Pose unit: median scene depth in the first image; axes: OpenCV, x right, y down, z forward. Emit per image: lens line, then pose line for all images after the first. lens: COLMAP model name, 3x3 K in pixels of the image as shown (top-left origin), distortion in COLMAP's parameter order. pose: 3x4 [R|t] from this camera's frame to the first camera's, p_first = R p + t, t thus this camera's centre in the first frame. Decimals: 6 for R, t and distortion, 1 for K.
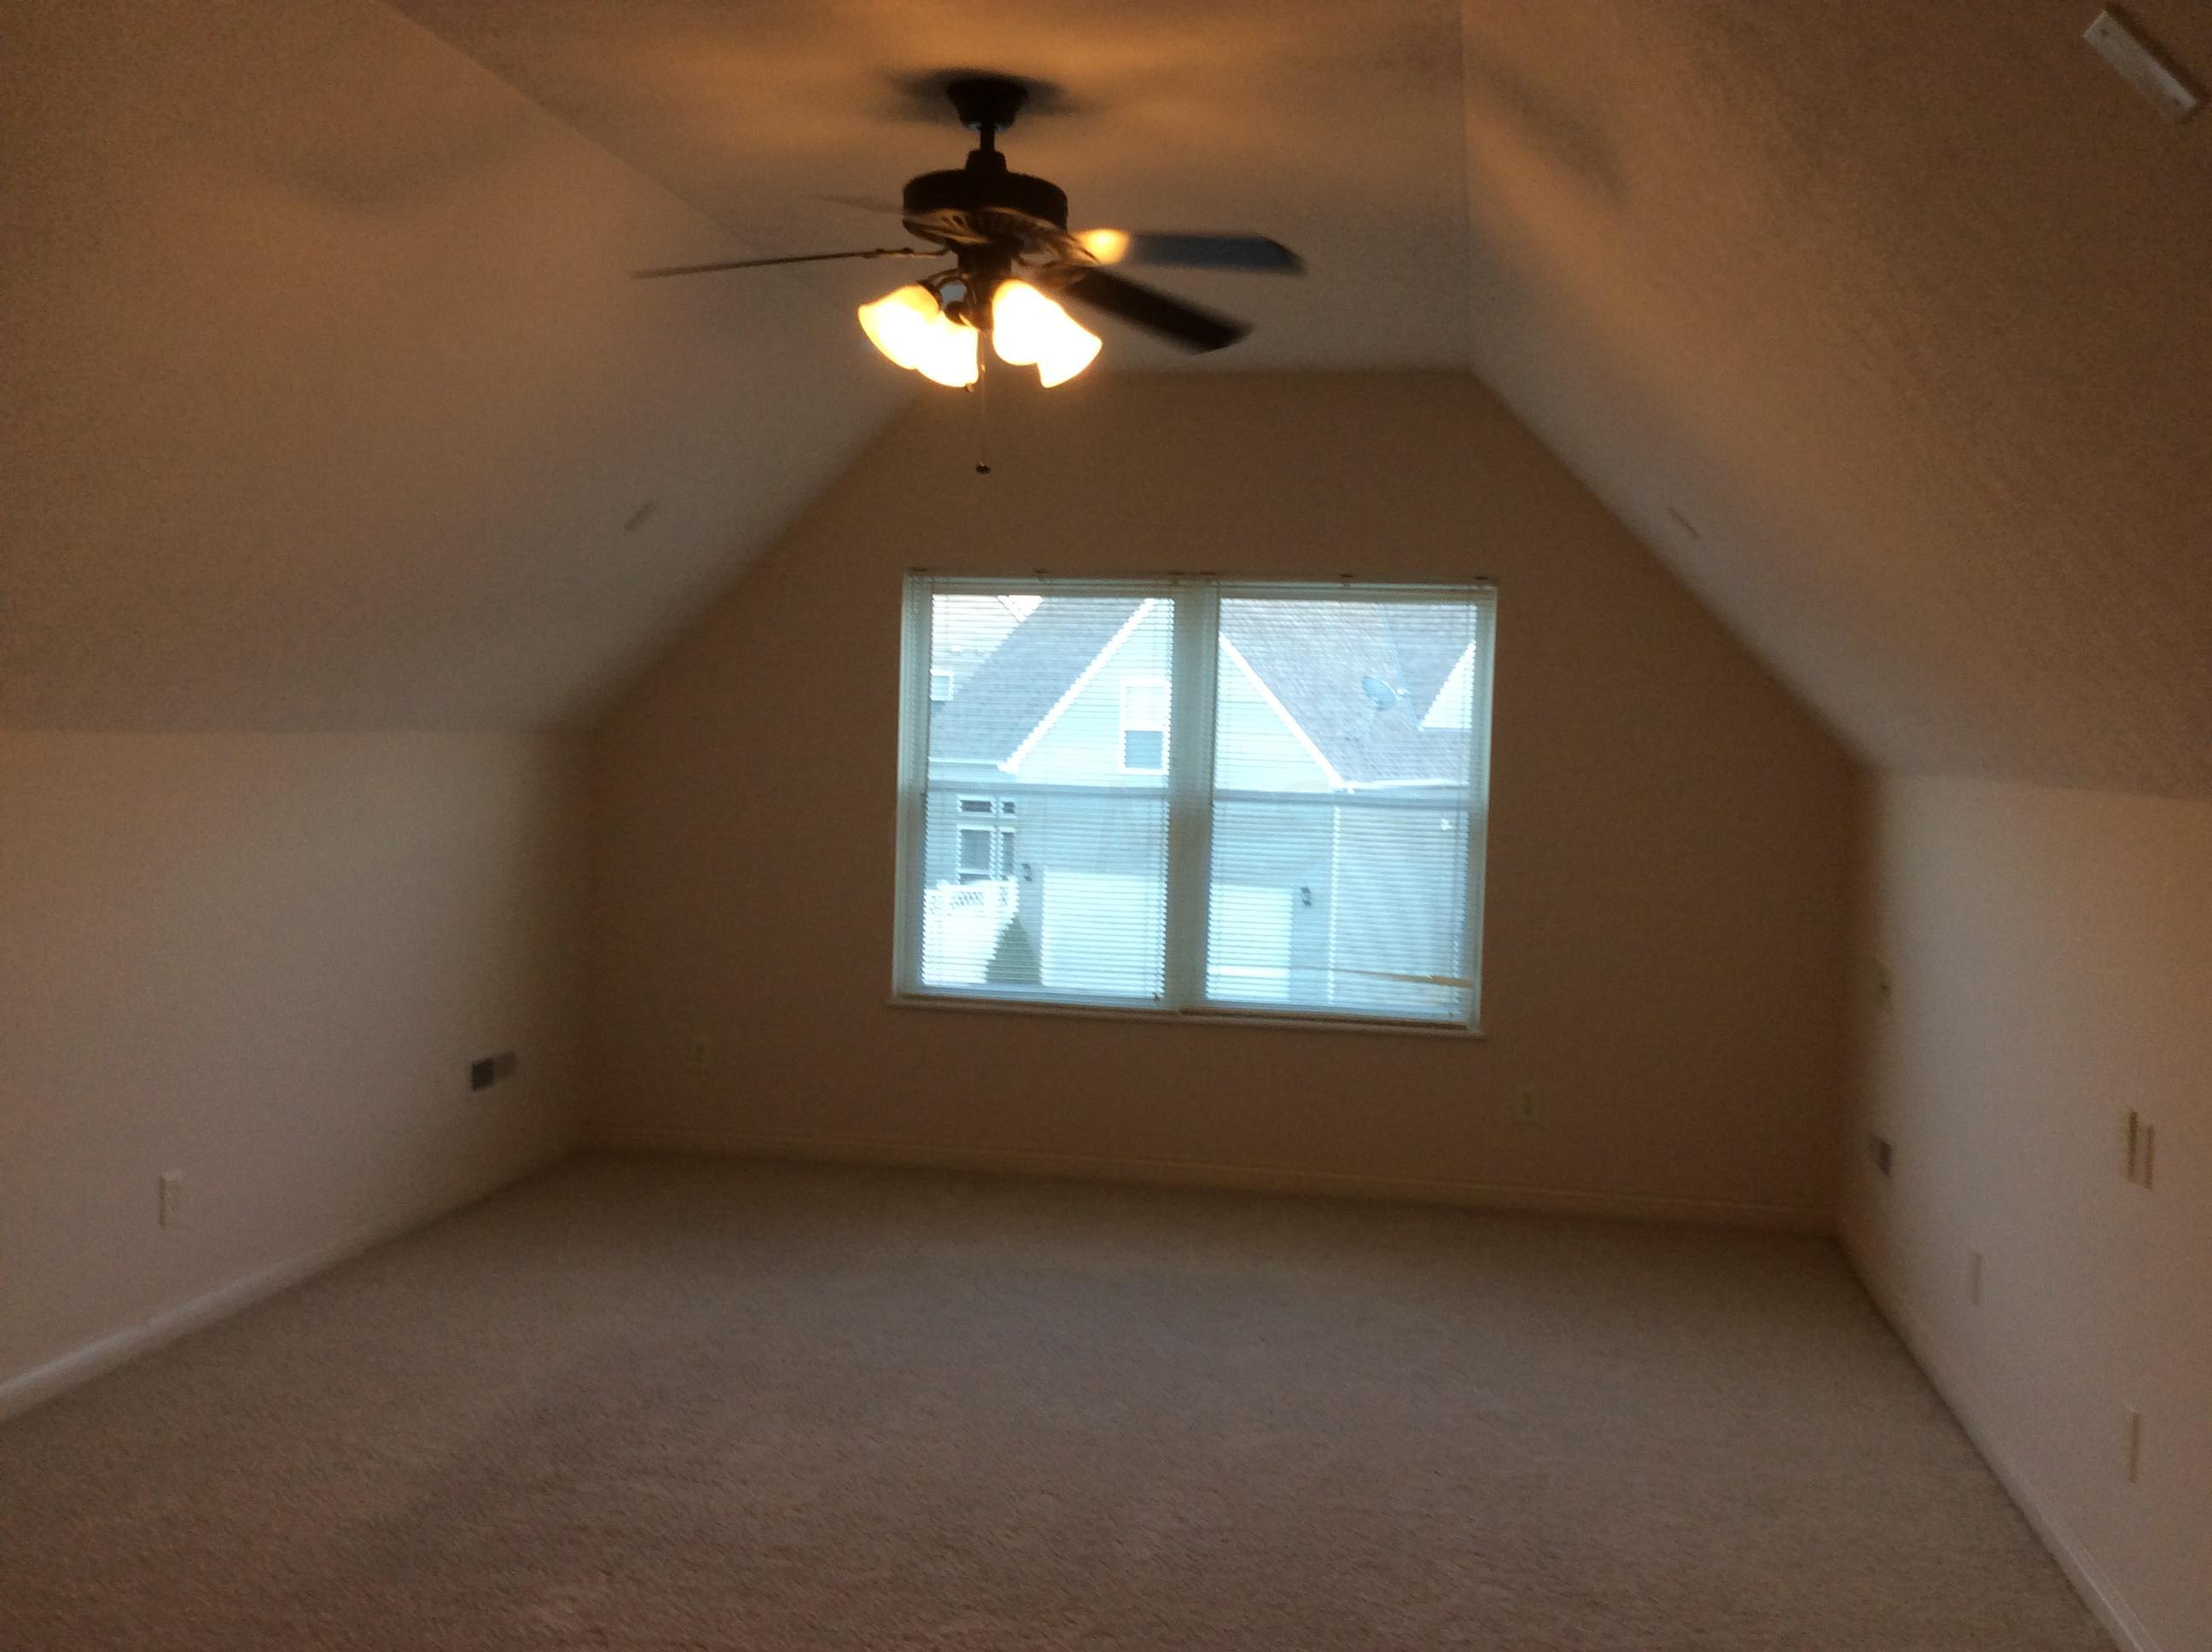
lens RADIAL K [[2062.4, 0, 1099.7], [0, 2062.4, 824.0], [0, 0, 1]] dist [0.127688, -0.233424]
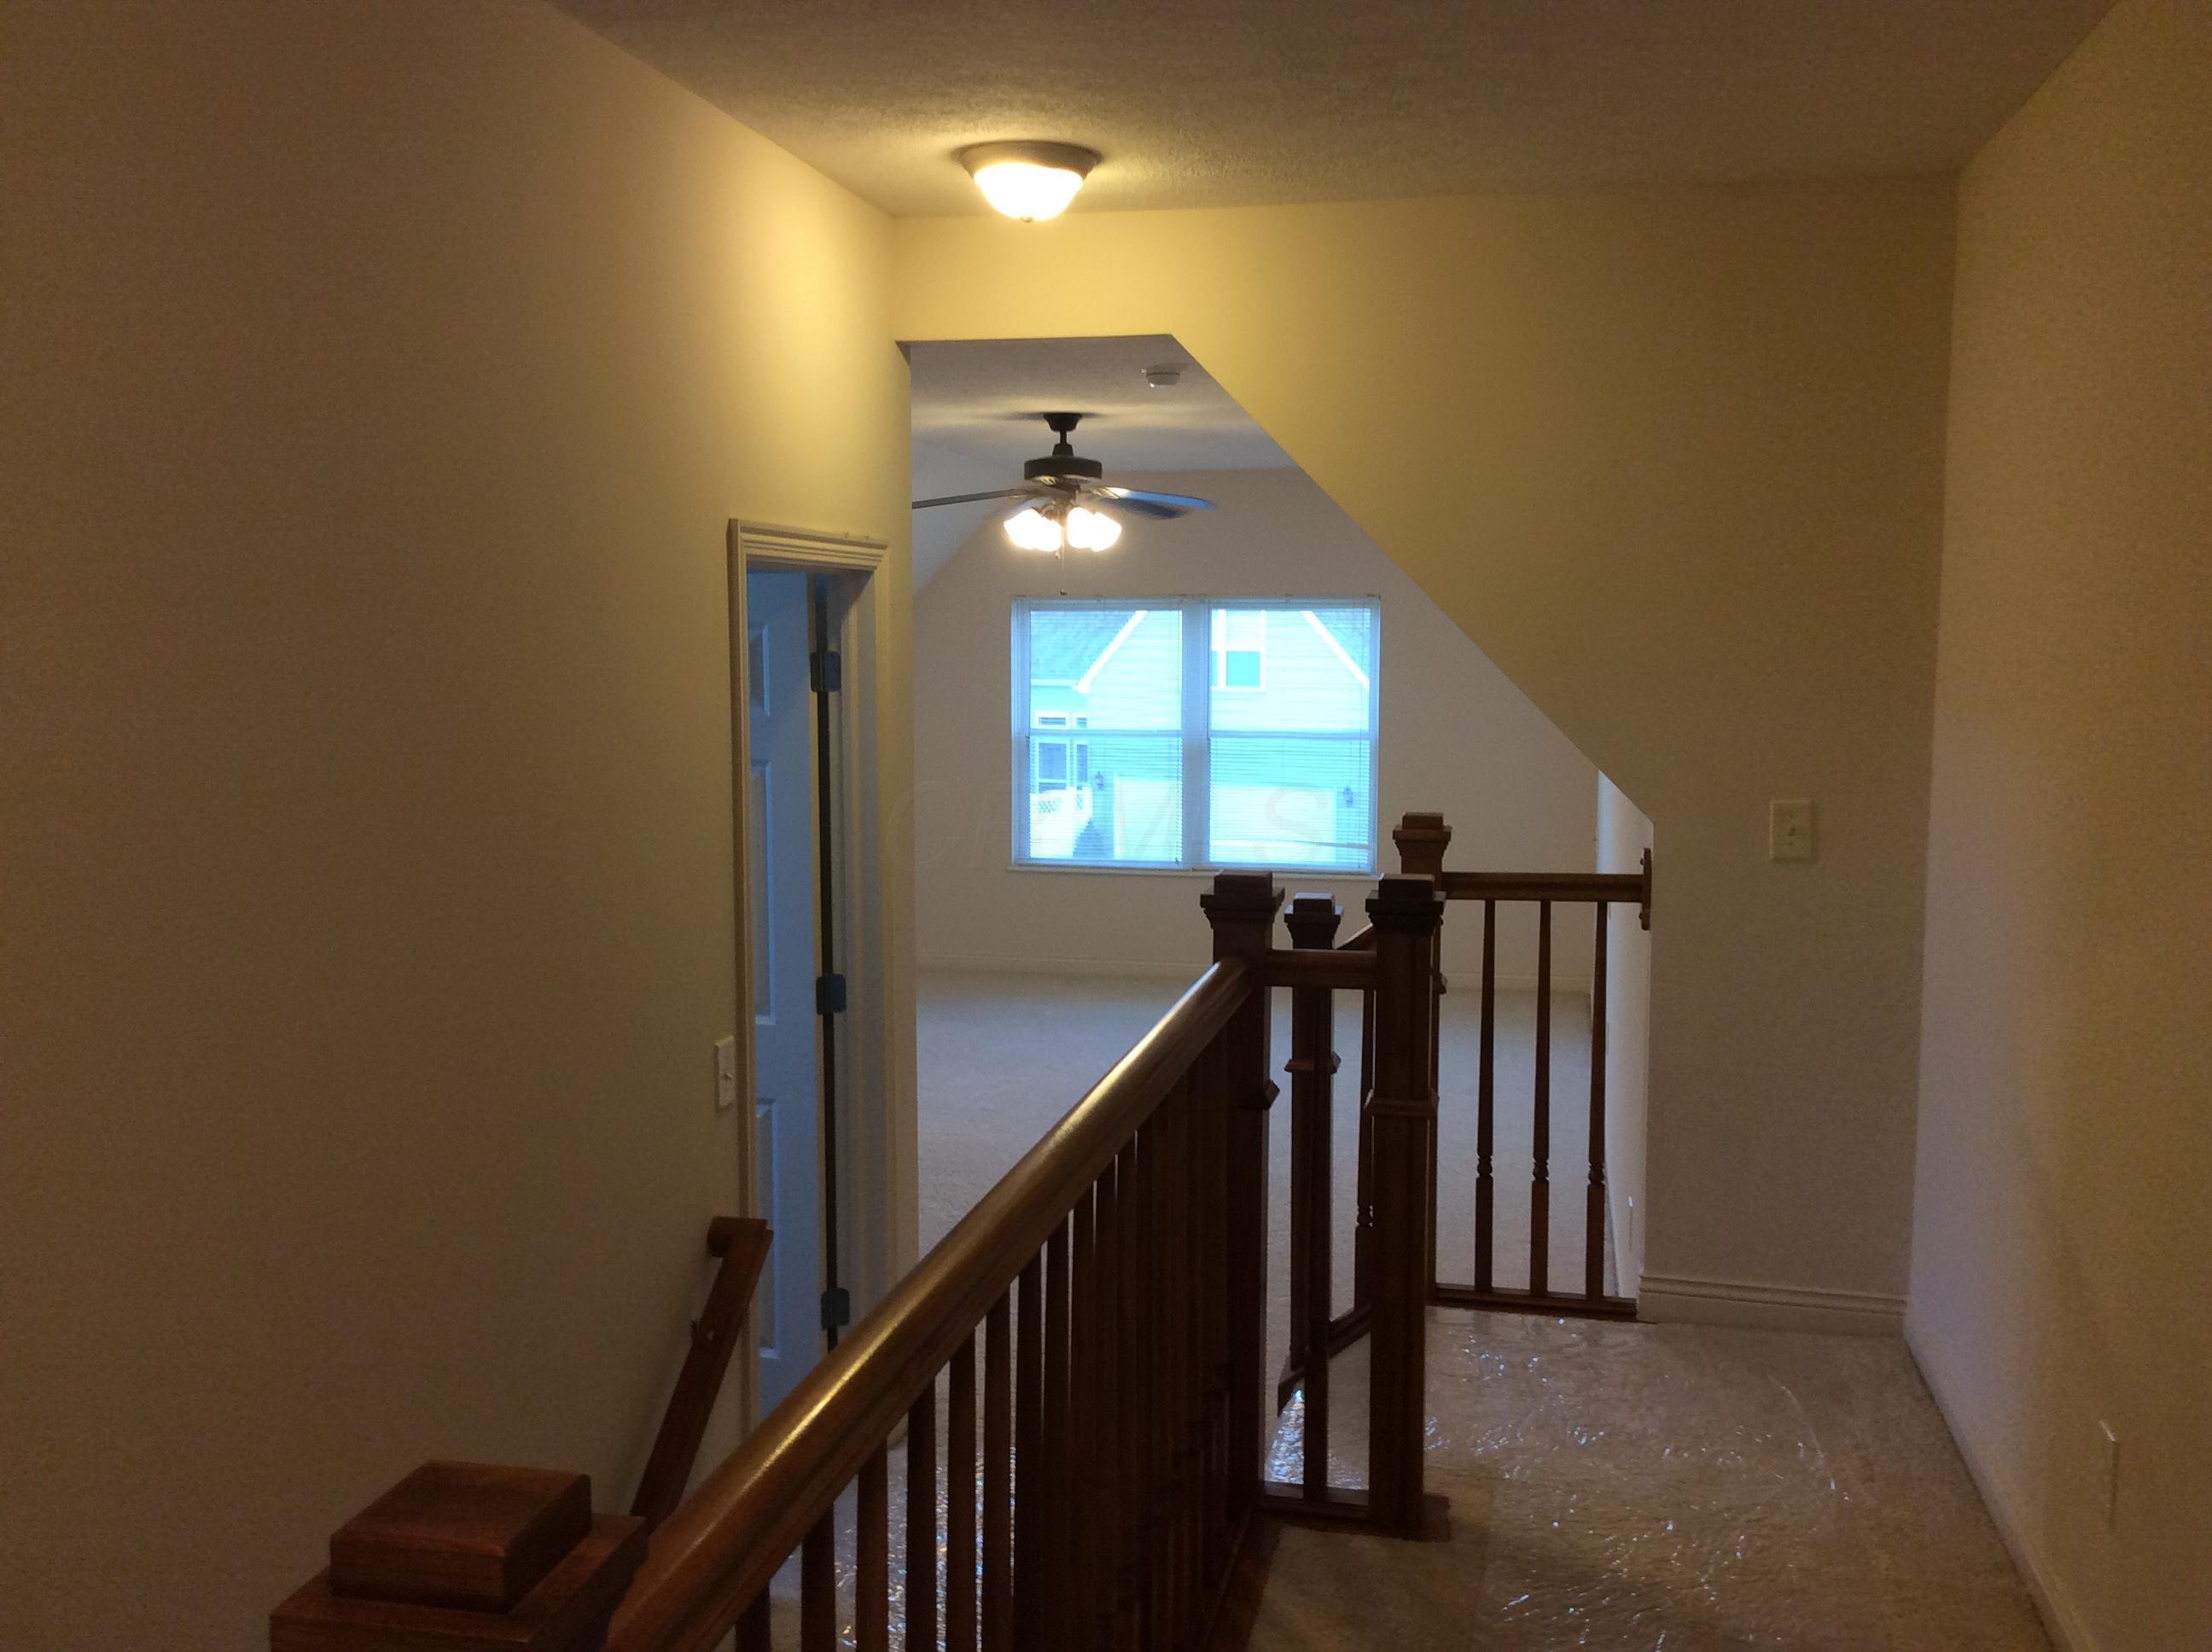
lens RADIAL K [[2062.4, 0, 1099.7], [0, 2062.4, 824.0], [0, 0, 1]] dist [0.127688, -0.233424]
pose [[0.999039, -0.023707, -0.036871, 0.027479], [0.025352, 0.998673, 0.044819, -0.017699], [0.035759, -0.045711, 0.998314, -0.596500]]
